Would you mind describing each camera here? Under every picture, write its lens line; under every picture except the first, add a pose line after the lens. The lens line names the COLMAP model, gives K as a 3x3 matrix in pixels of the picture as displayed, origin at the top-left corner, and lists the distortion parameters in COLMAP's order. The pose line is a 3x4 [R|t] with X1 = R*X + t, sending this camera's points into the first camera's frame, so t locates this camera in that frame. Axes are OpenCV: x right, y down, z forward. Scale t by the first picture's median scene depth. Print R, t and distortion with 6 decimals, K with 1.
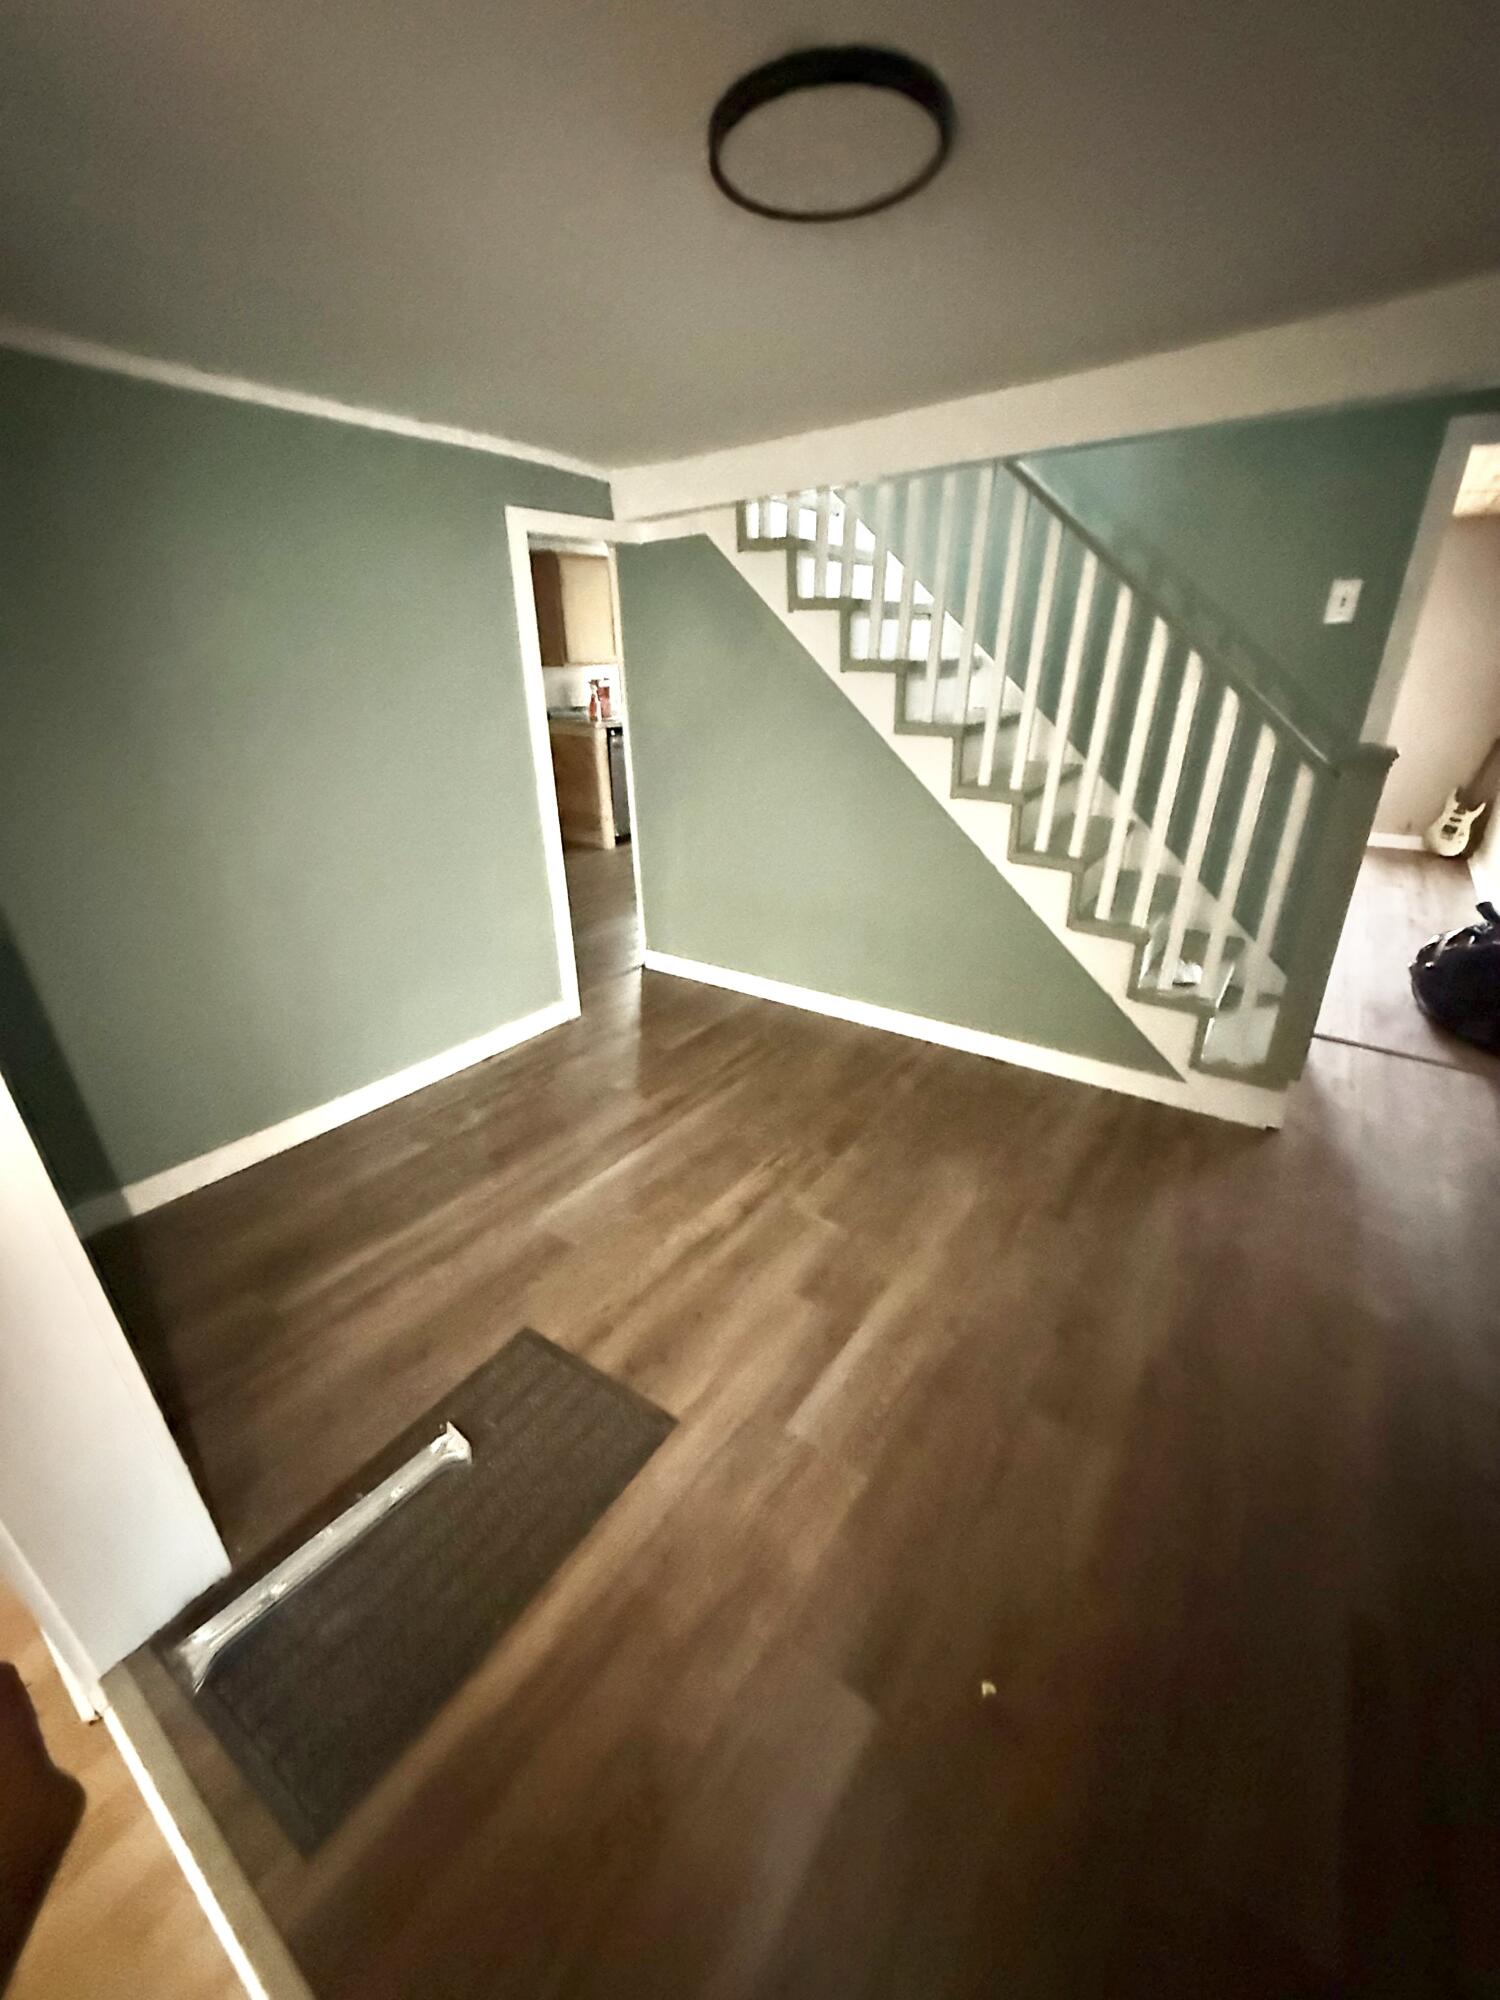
lens RADIAL K [[793.7, 0, 738.0], [0, 793.7, 1006.8], [0, 0, 1]] dist [-0.001525, 0.000298]
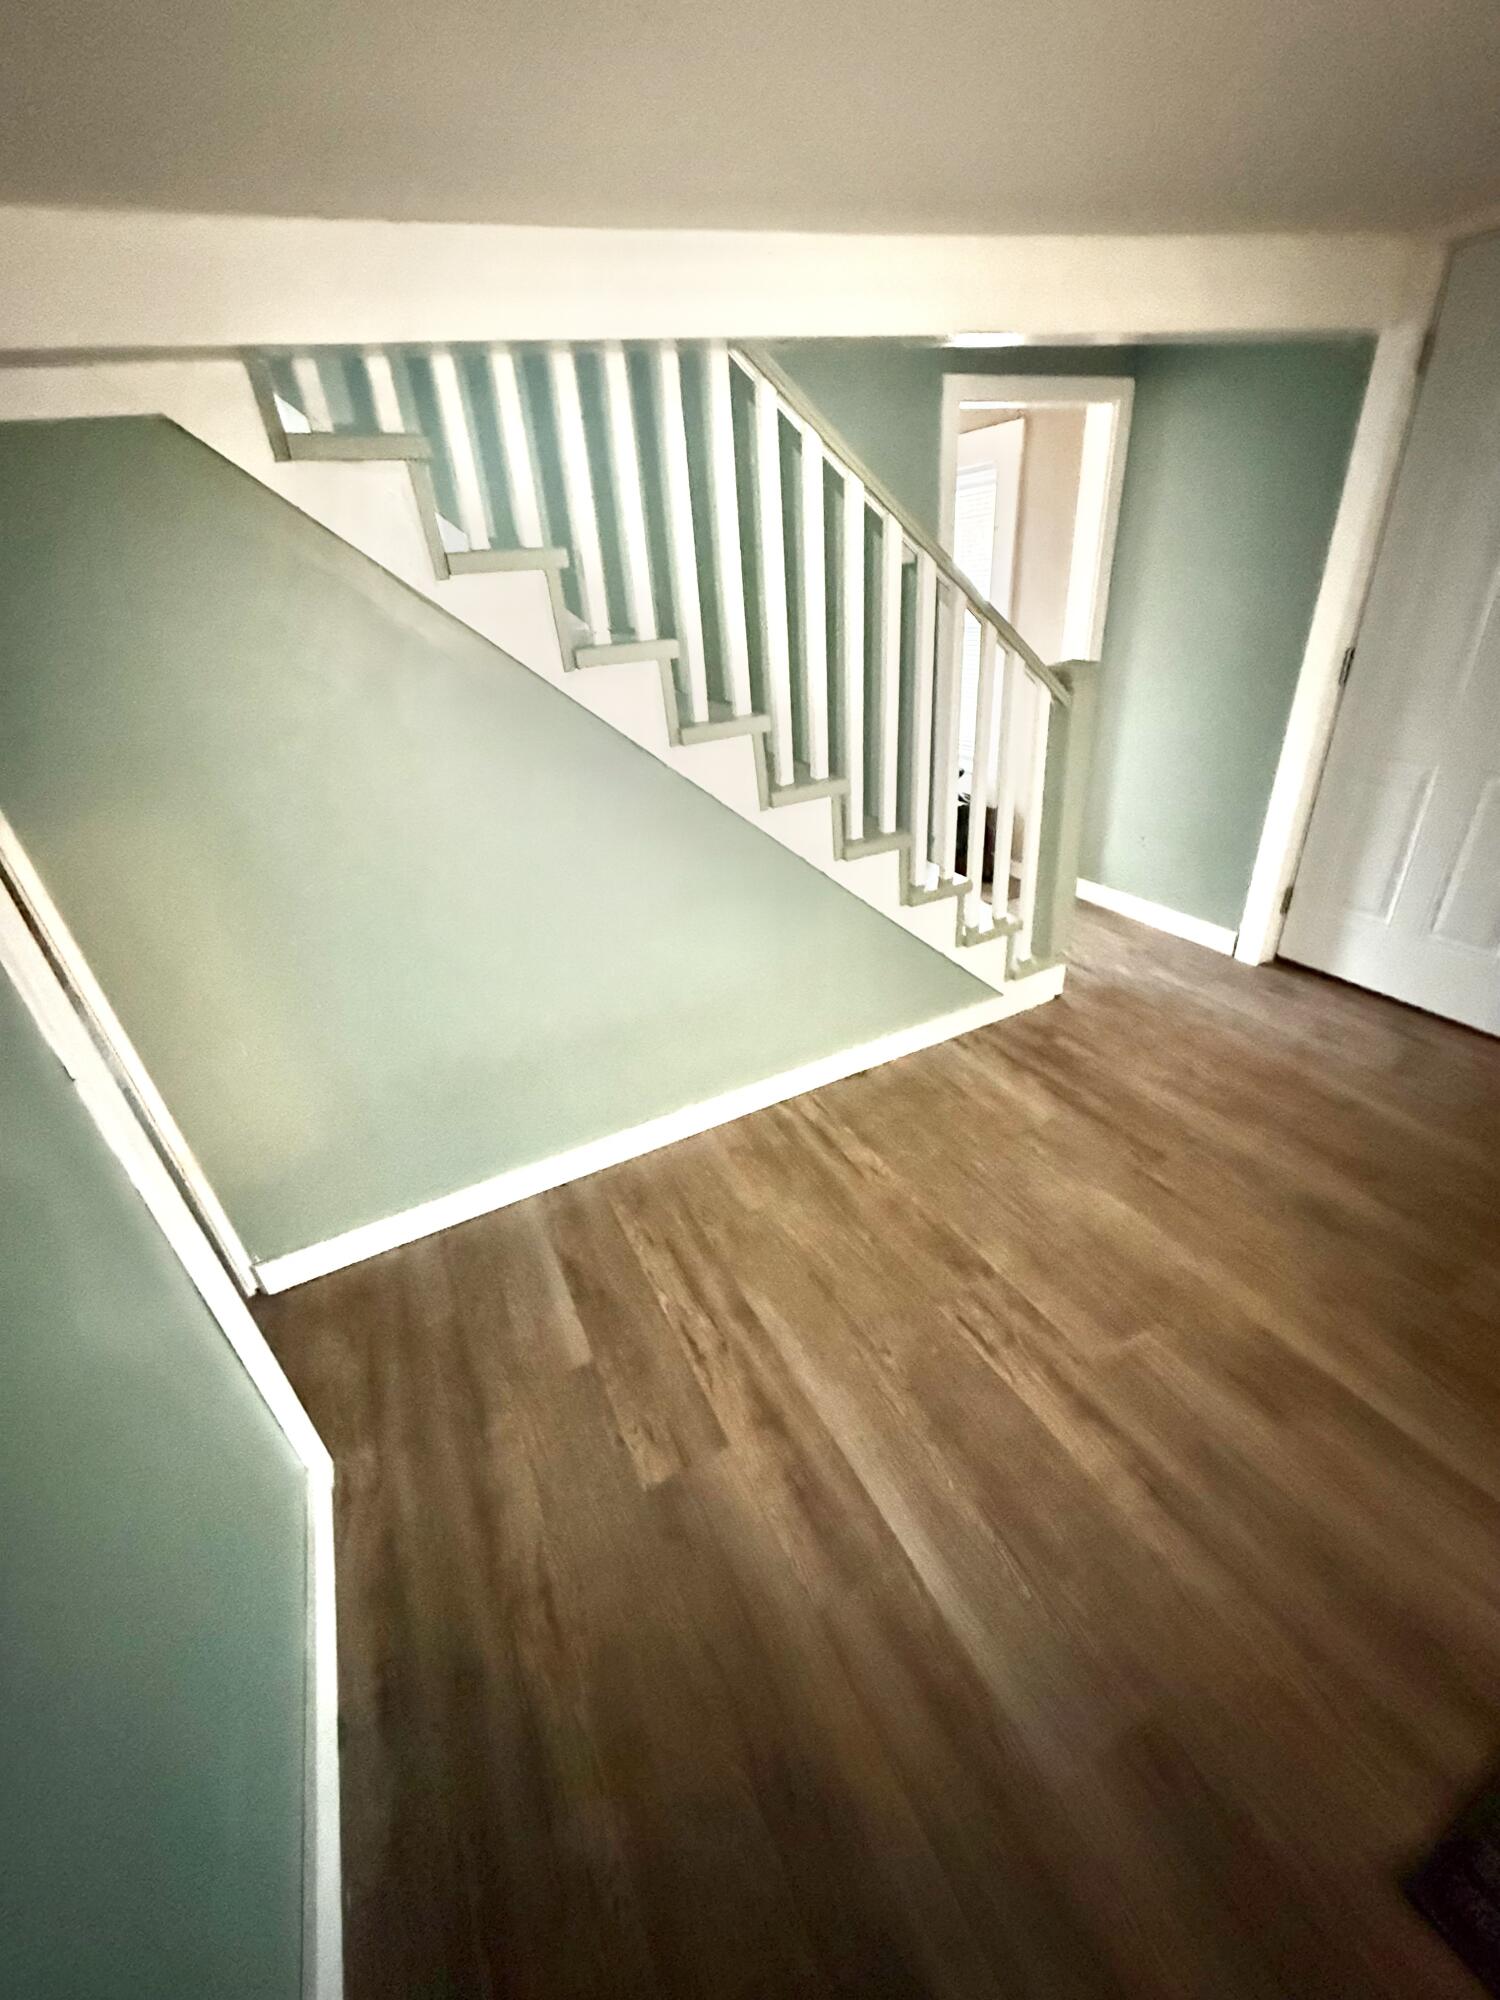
lens RADIAL K [[793.7, 0, 759.6], [0, 793.7, 997.7], [0, 0, 1]] dist [-0.001525, 0.000298]
pose [[0.454027, -0.447364, 0.770536, -0.505227], [0.425398, 0.868717, 0.253707, -0.375591], [-0.782877, 0.212594, 0.584729, 0.732591]]
